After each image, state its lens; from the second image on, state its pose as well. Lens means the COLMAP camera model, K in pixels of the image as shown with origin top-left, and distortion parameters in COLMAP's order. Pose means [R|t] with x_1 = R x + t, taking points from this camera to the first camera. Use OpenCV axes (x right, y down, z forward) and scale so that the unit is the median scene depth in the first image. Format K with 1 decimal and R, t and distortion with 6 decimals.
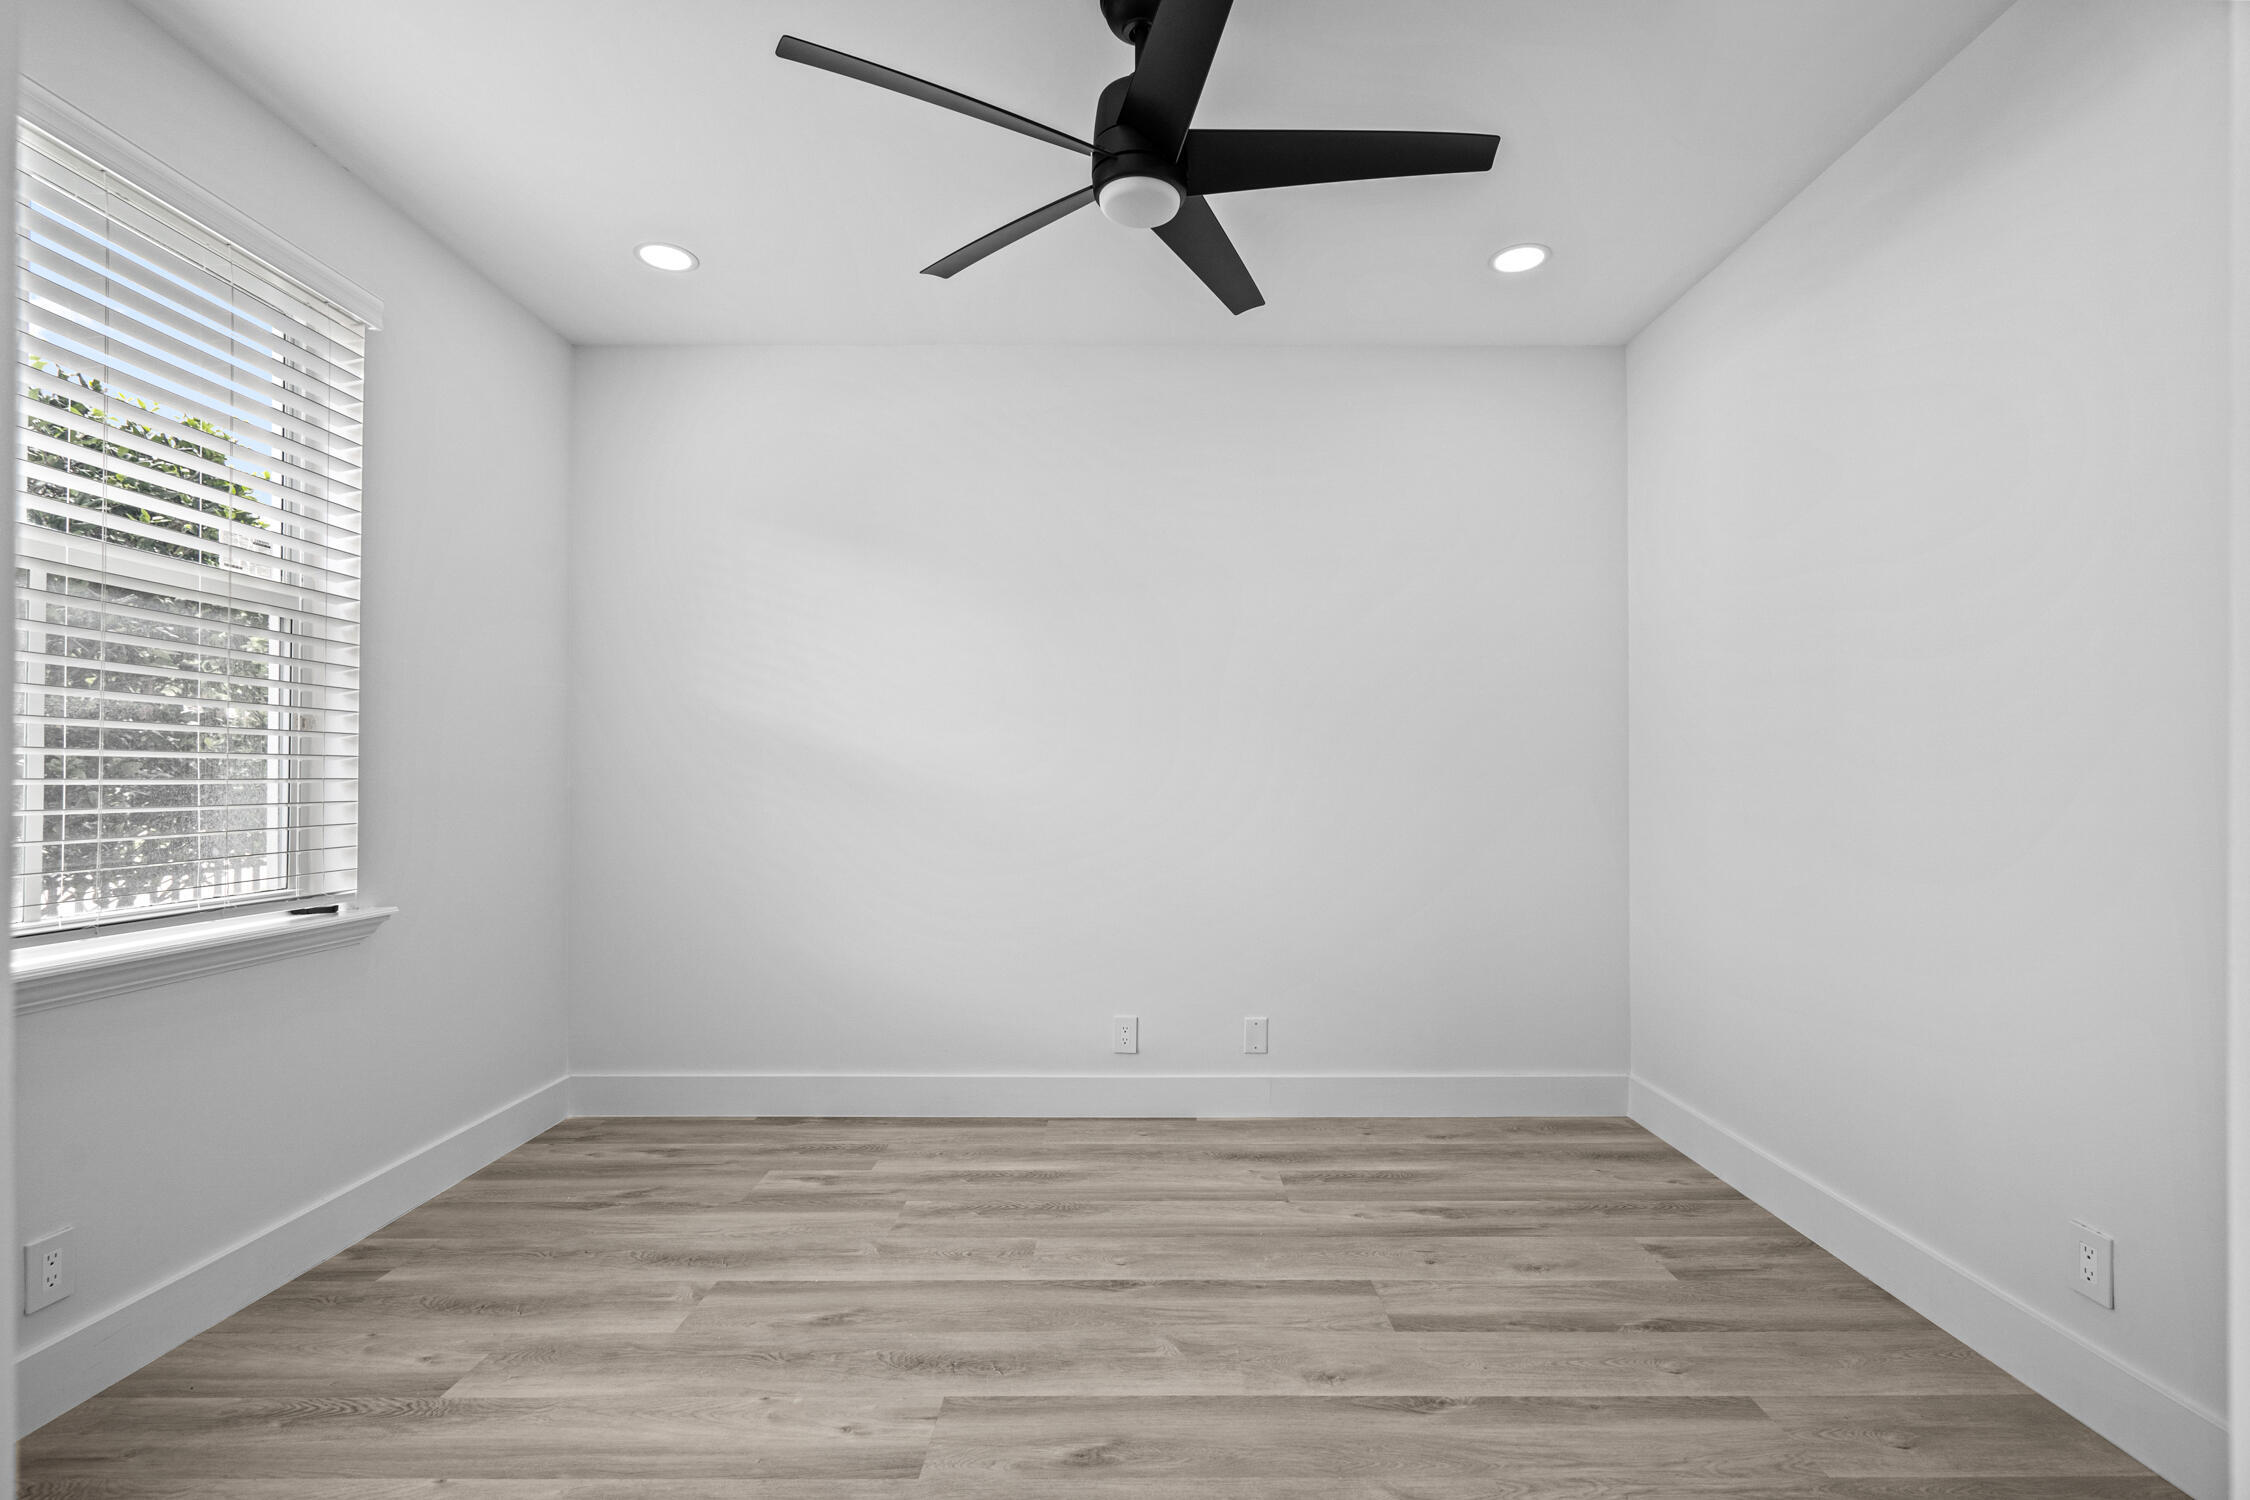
lens RADIAL K [[1025.1, 0, 1122.7], [0, 1025.1, 752.1], [0, 0, 1]] dist [-0.001099, 0.000407]
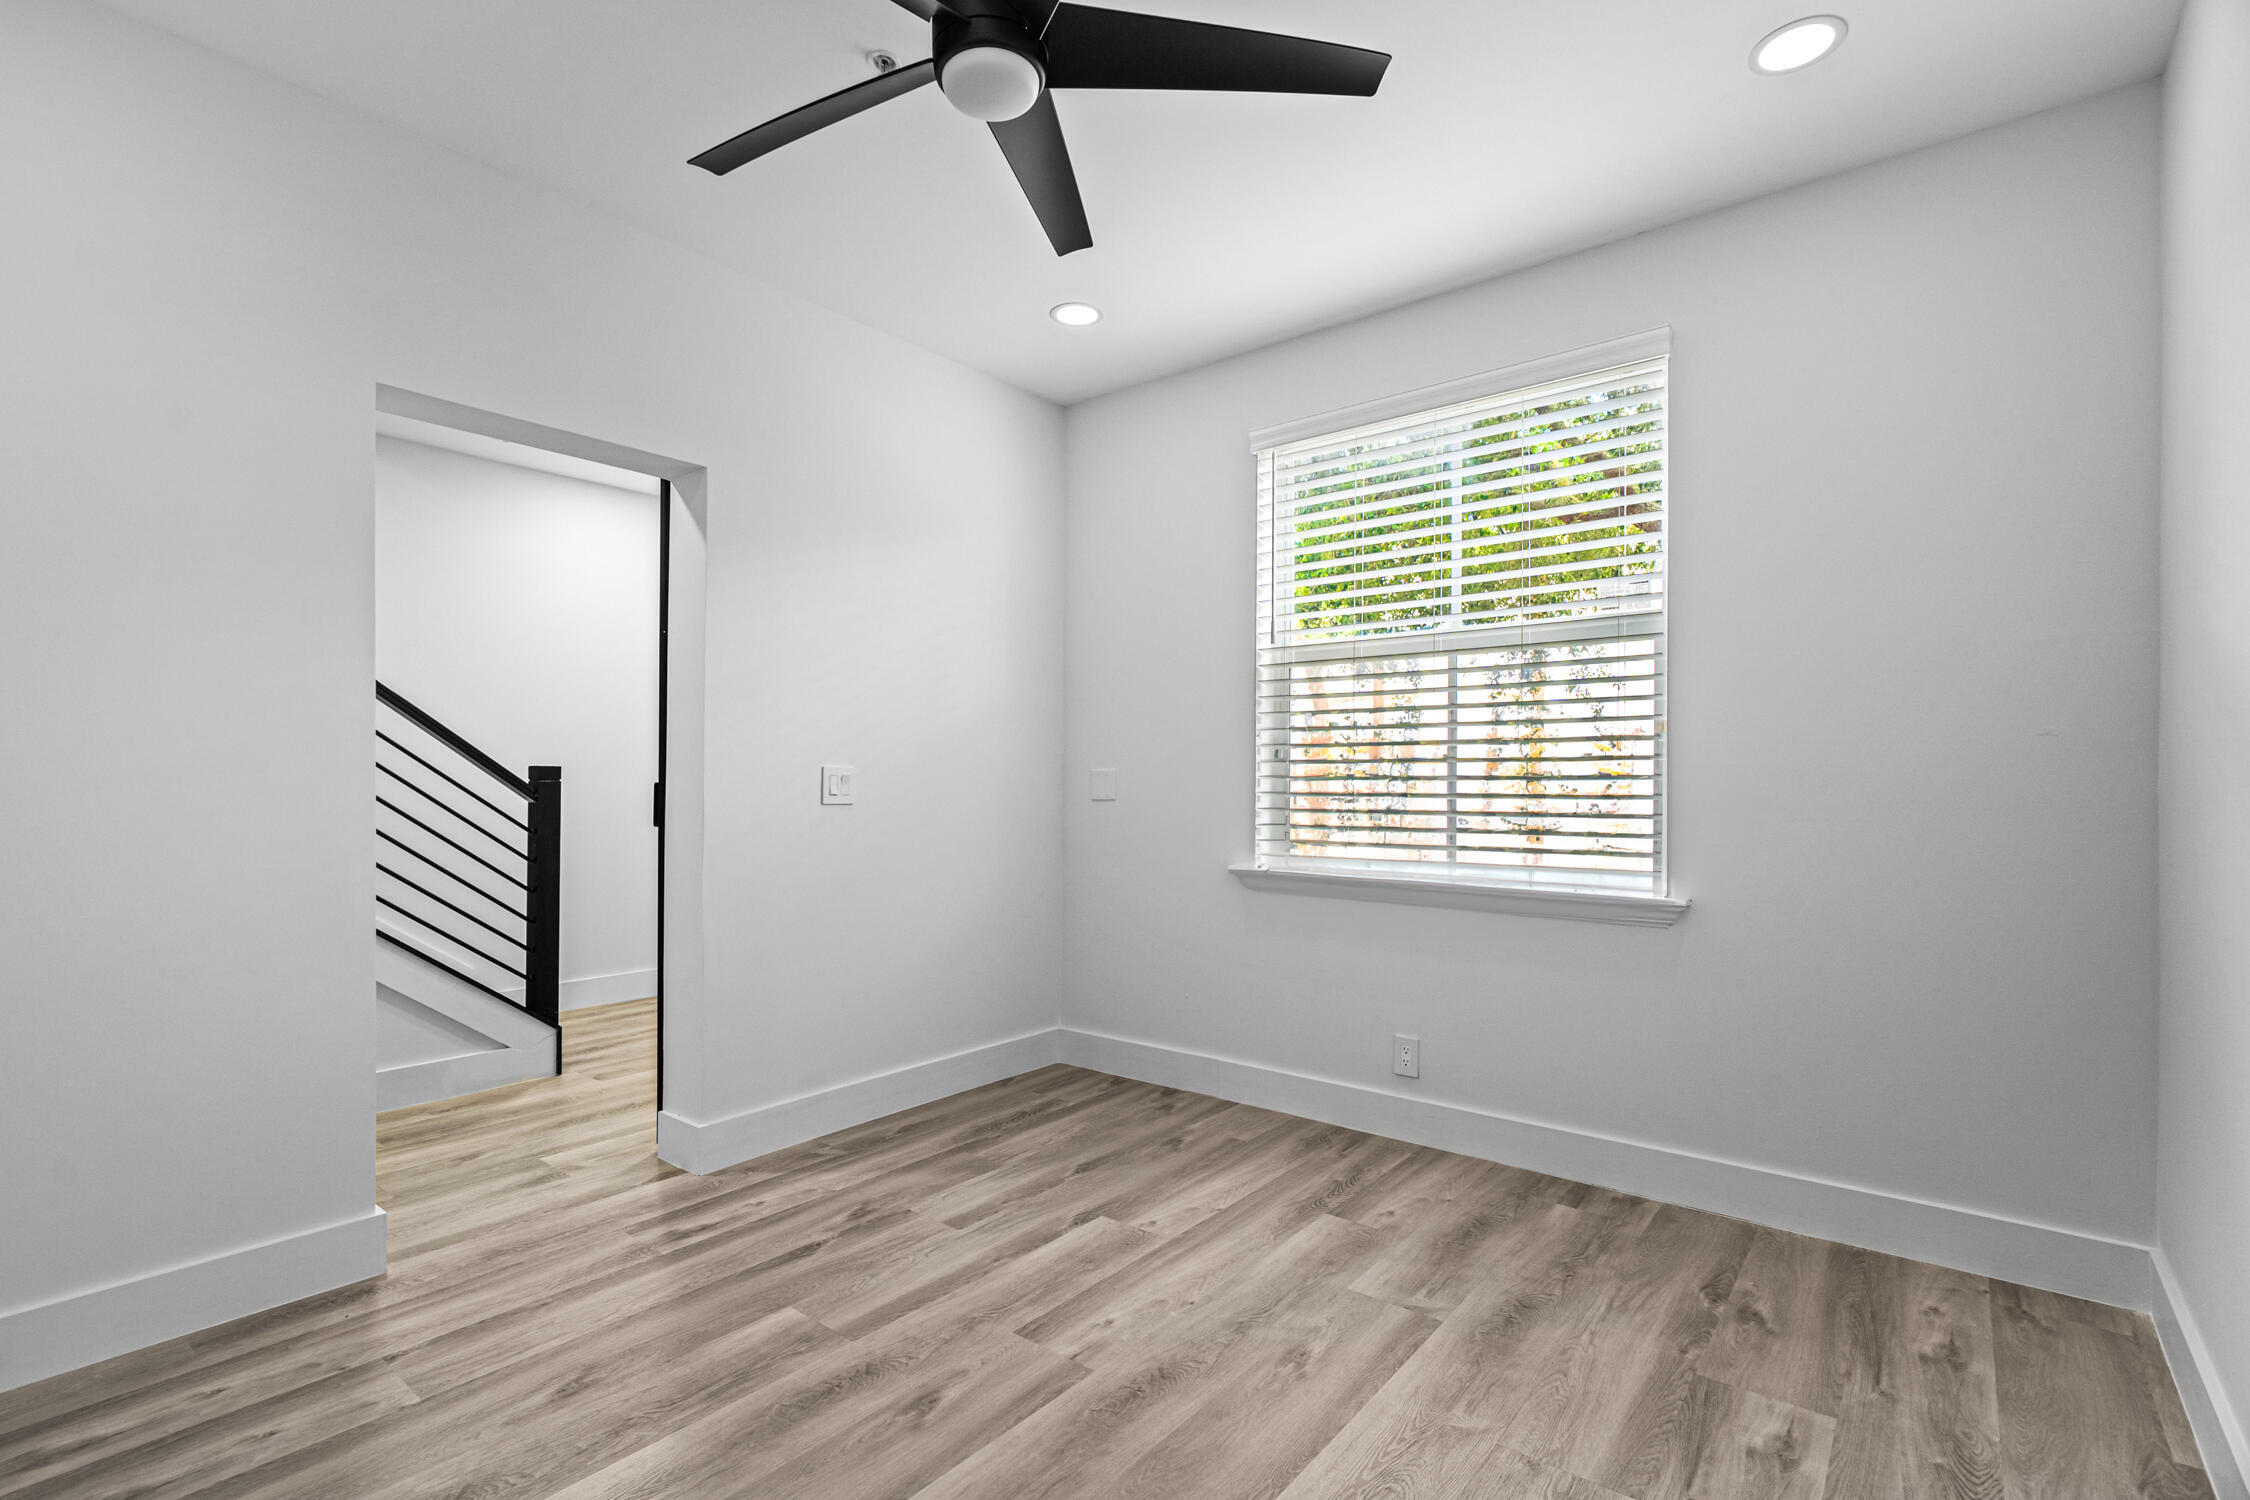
lens RADIAL K [[1025.1, 0, 1122.7], [0, 1025.1, 752.1], [0, 0, 1]] dist [-0.001099, 0.000407]
pose [[-0.611389, -0.022662, -0.791006, 0.523069], [0.021176, 0.998763, -0.044981, 0.043320], [0.791047, -0.044251, -0.610153, 1.373001]]
